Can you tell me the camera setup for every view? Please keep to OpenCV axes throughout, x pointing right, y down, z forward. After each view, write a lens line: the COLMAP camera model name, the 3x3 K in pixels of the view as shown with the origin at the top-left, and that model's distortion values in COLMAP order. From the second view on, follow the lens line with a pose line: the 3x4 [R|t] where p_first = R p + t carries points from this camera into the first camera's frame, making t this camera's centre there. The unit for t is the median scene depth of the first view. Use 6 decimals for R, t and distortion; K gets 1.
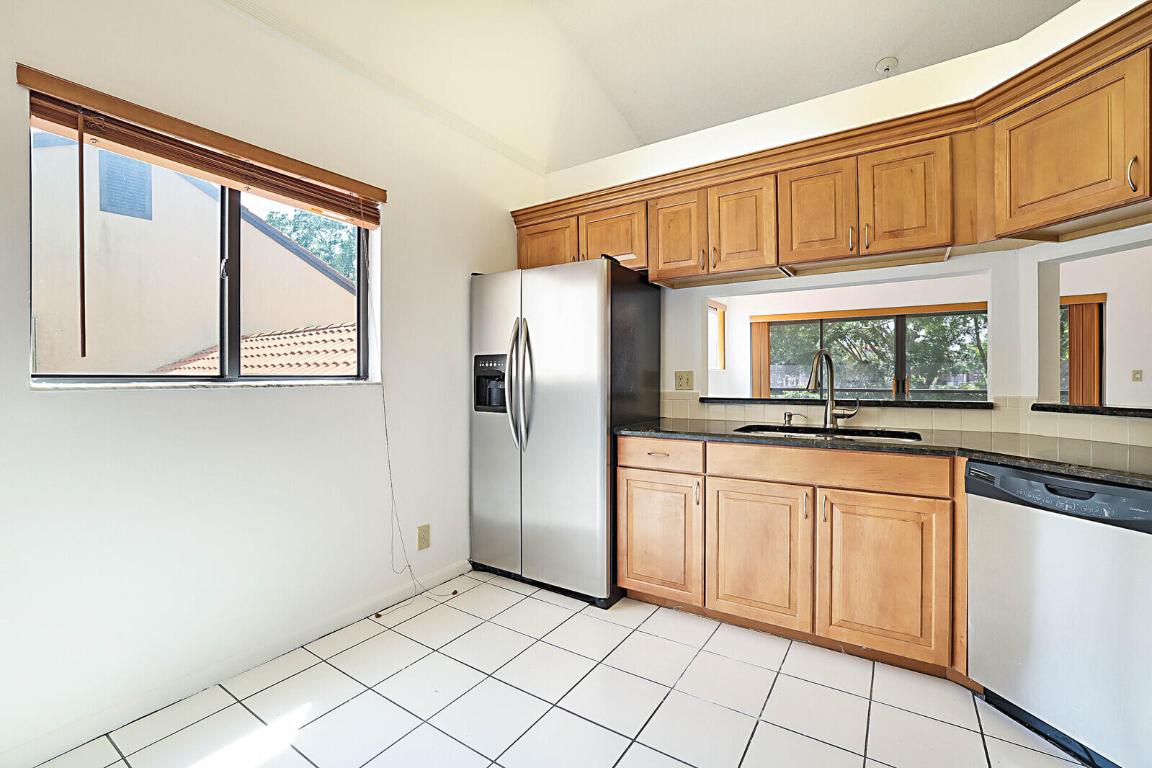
lens RADIAL K [[495.9, 0, 574.4], [0, 495.9, 379.1], [0, 0, 1]] dist [-0.031151, 0.000891]
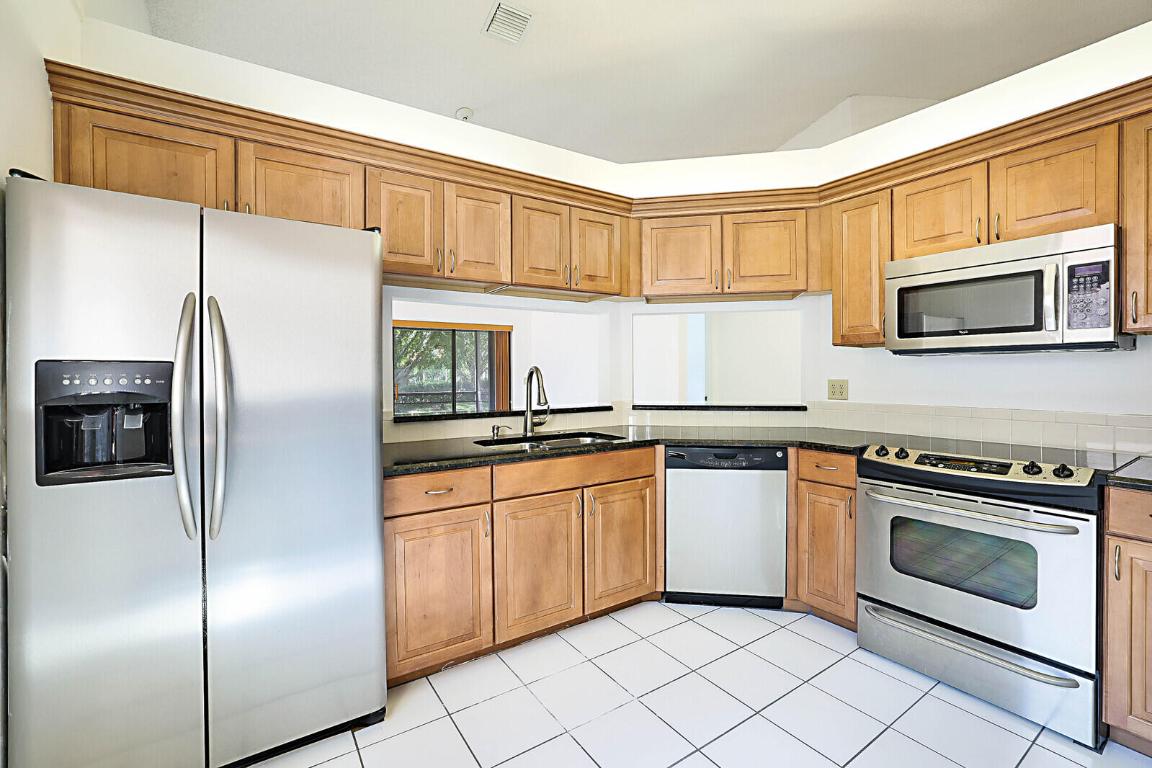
lens RADIAL K [[495.9, 0, 574.4], [0, 495.9, 379.1], [0, 0, 1]] dist [-0.031151, 0.000891]
pose [[0.391661, -0.009157, 0.920064, -0.520521], [0.009666, 0.999936, 0.005837, -0.038262], [-0.920059, 0.006607, 0.391724, 0.498656]]
